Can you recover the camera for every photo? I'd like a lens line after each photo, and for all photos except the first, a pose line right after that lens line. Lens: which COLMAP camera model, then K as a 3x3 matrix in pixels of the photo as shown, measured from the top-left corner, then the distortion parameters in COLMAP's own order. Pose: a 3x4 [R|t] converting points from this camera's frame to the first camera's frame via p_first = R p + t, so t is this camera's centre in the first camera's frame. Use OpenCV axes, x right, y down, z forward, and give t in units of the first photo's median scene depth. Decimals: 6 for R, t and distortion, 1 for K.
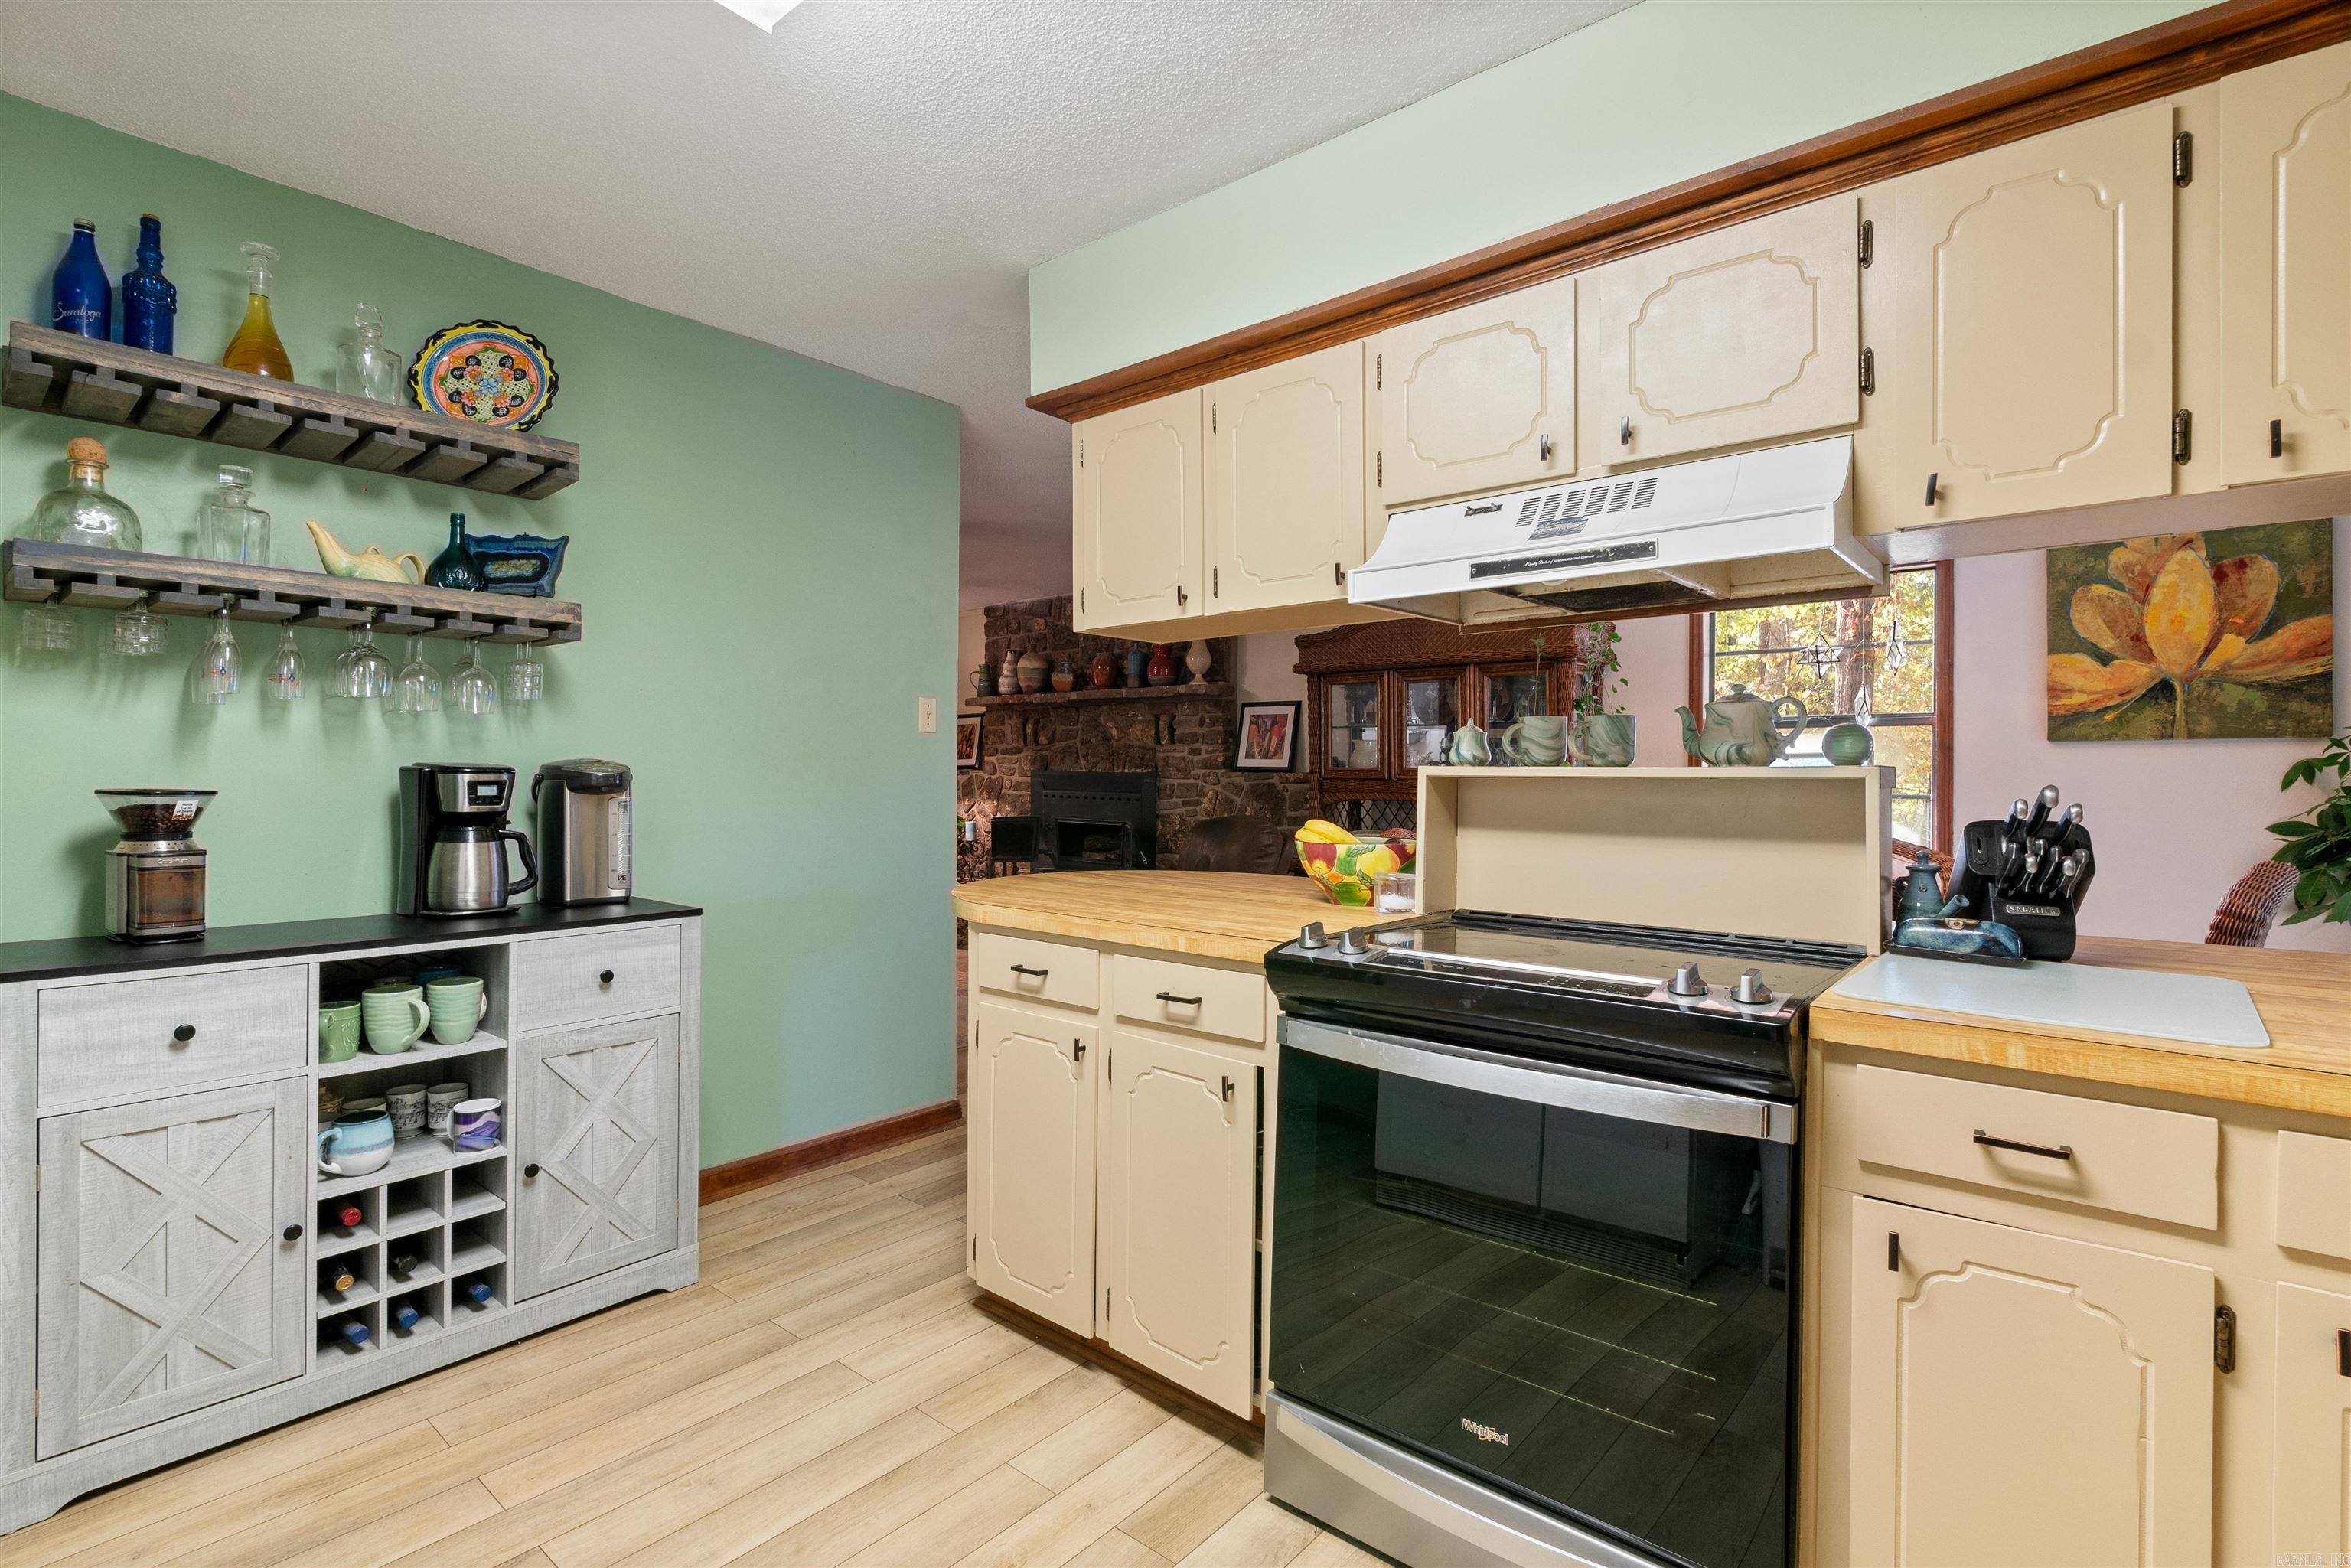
lens RADIAL K [[1097.1, 0, 1165.7], [0, 1097.1, 778.4], [0, 0, 1]] dist [-0.004905, 0.001120]
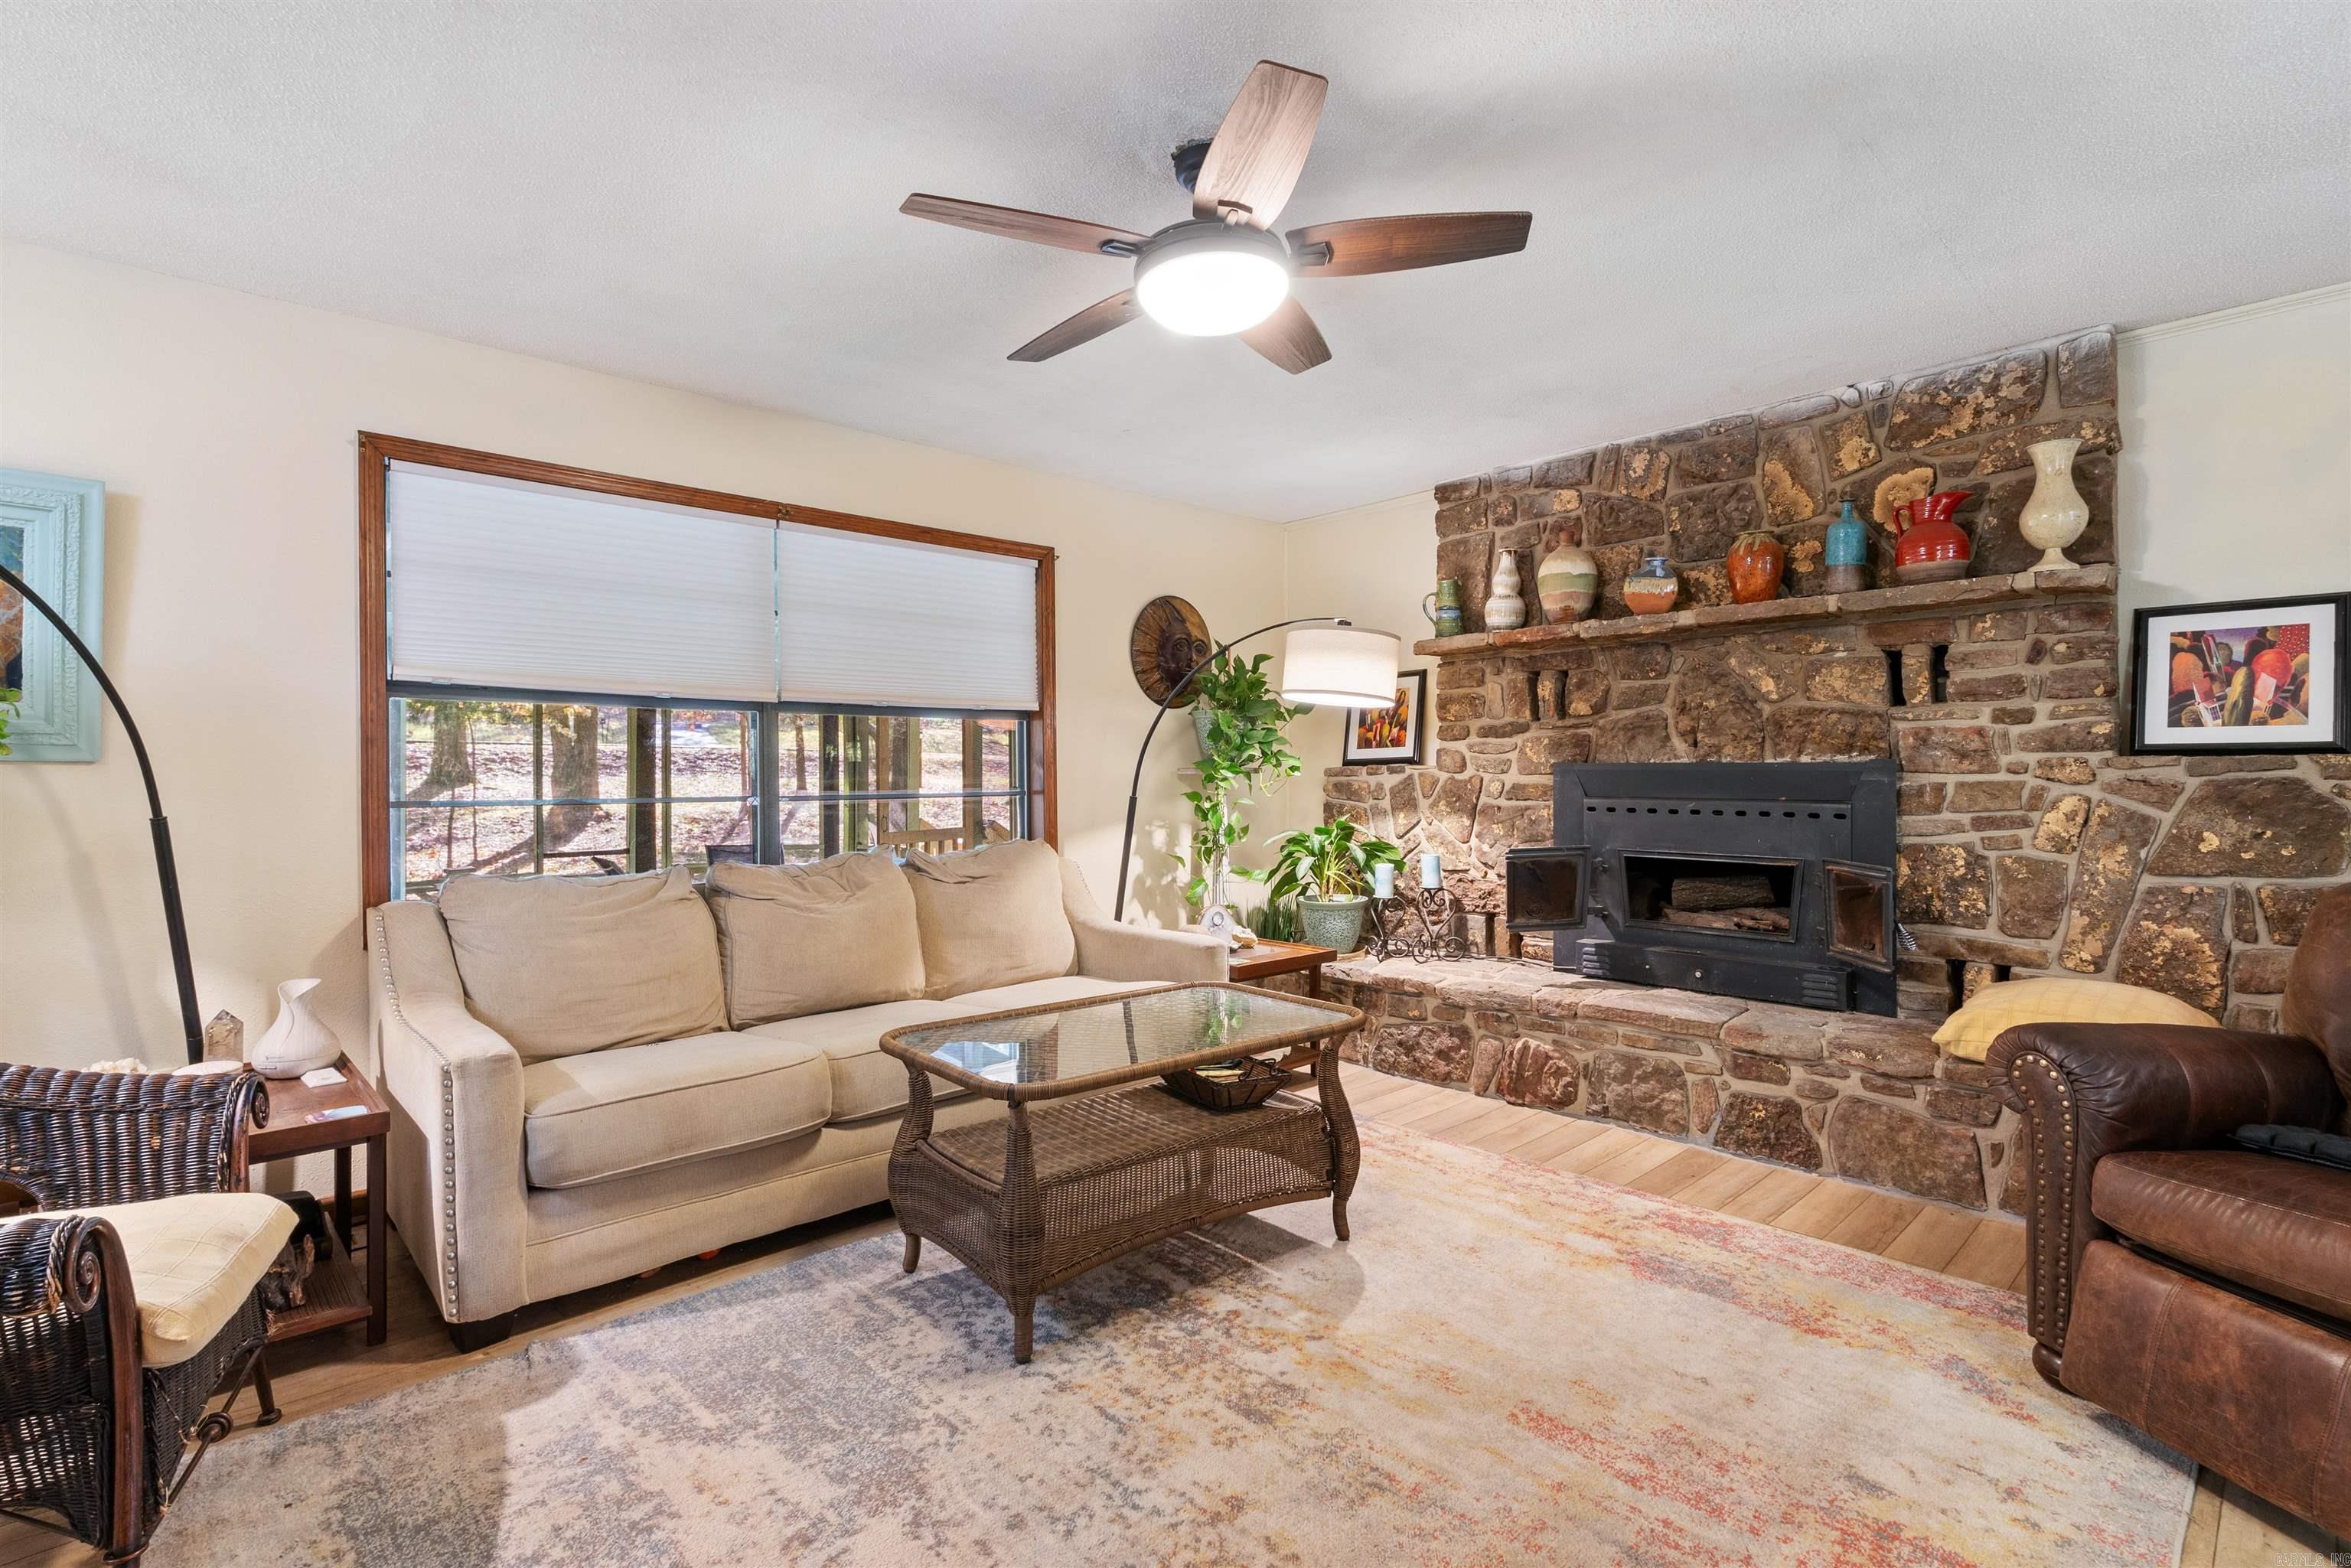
lens RADIAL K [[1097.1, 0, 1165.7], [0, 1097.1, 778.4], [0, 0, 1]] dist [-0.004905, 0.001120]
pose [[0.992477, -0.014114, -0.121618, -0.289422], [0.013889, 0.999900, -0.002697, -0.000895], [0.121644, 0.000987, 0.992573, 0.487477]]
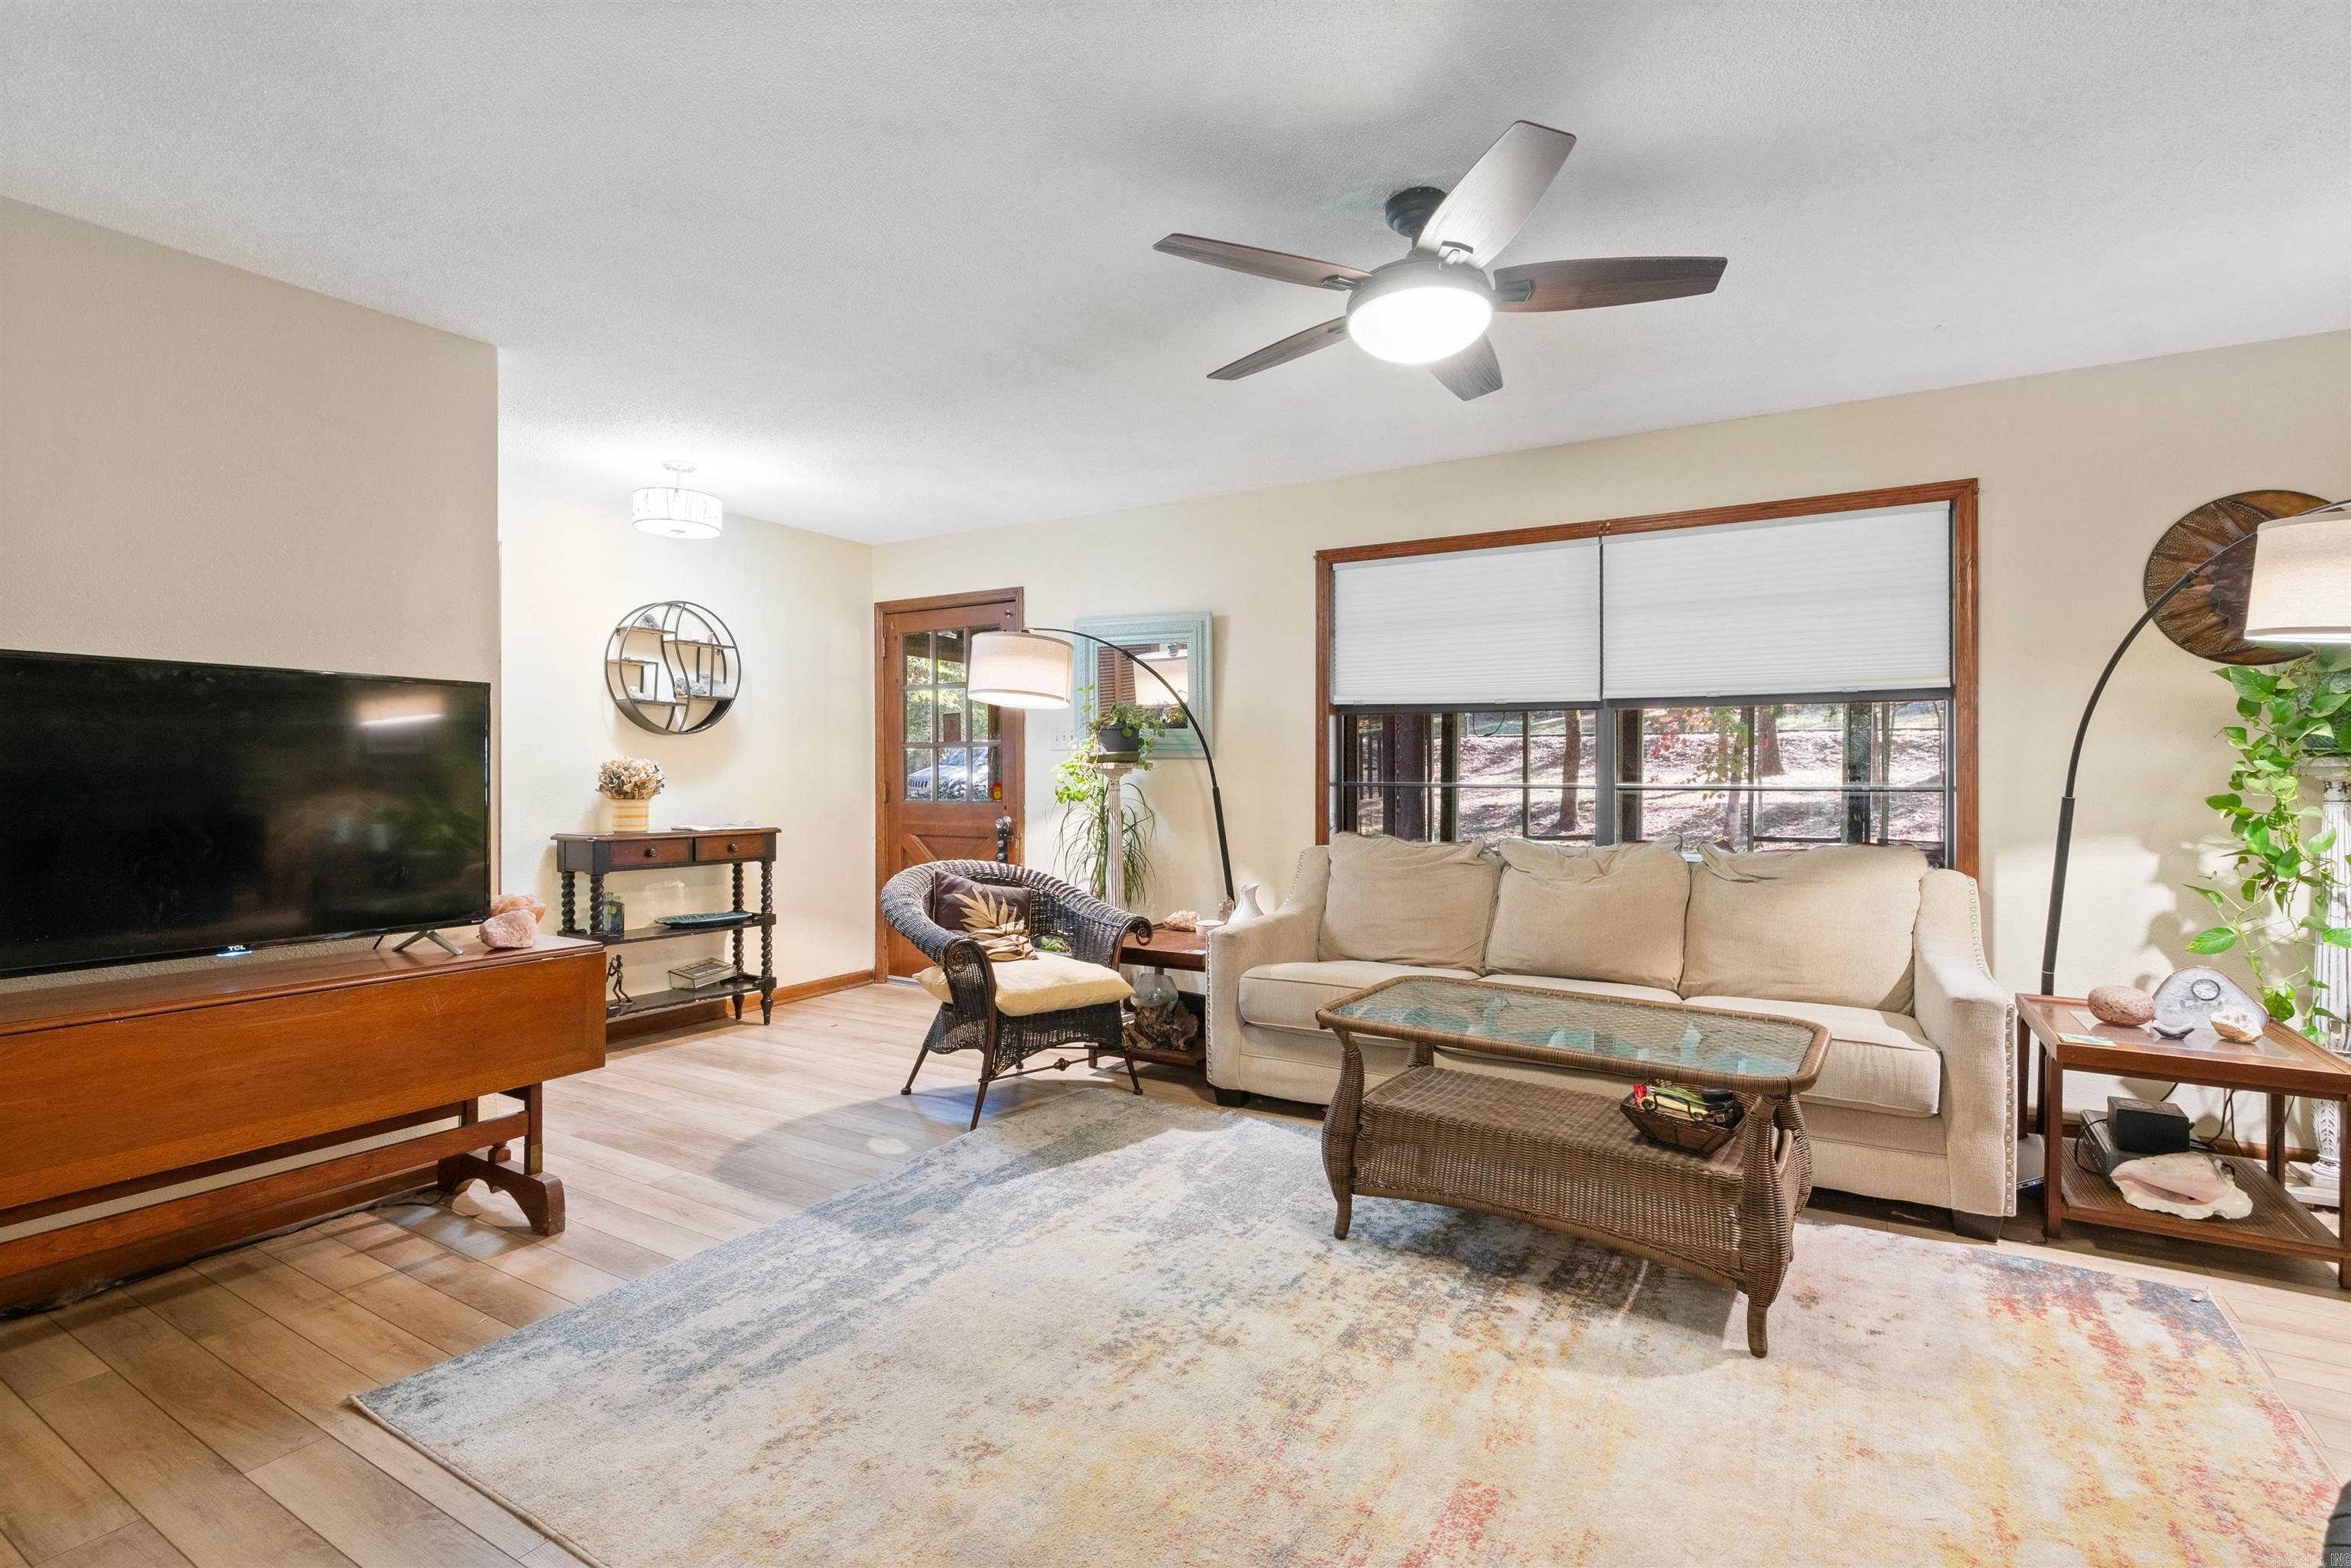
lens RADIAL K [[1097.1, 0, 1165.7], [0, 1097.1, 778.4], [0, 0, 1]] dist [-0.004905, 0.001120]
pose [[0.153099, 0.001583, -0.988210, 0.024401], [-0.002108, 0.999997, 0.001275, -0.000219], [0.988209, 0.001888, 0.153102, 0.682022]]
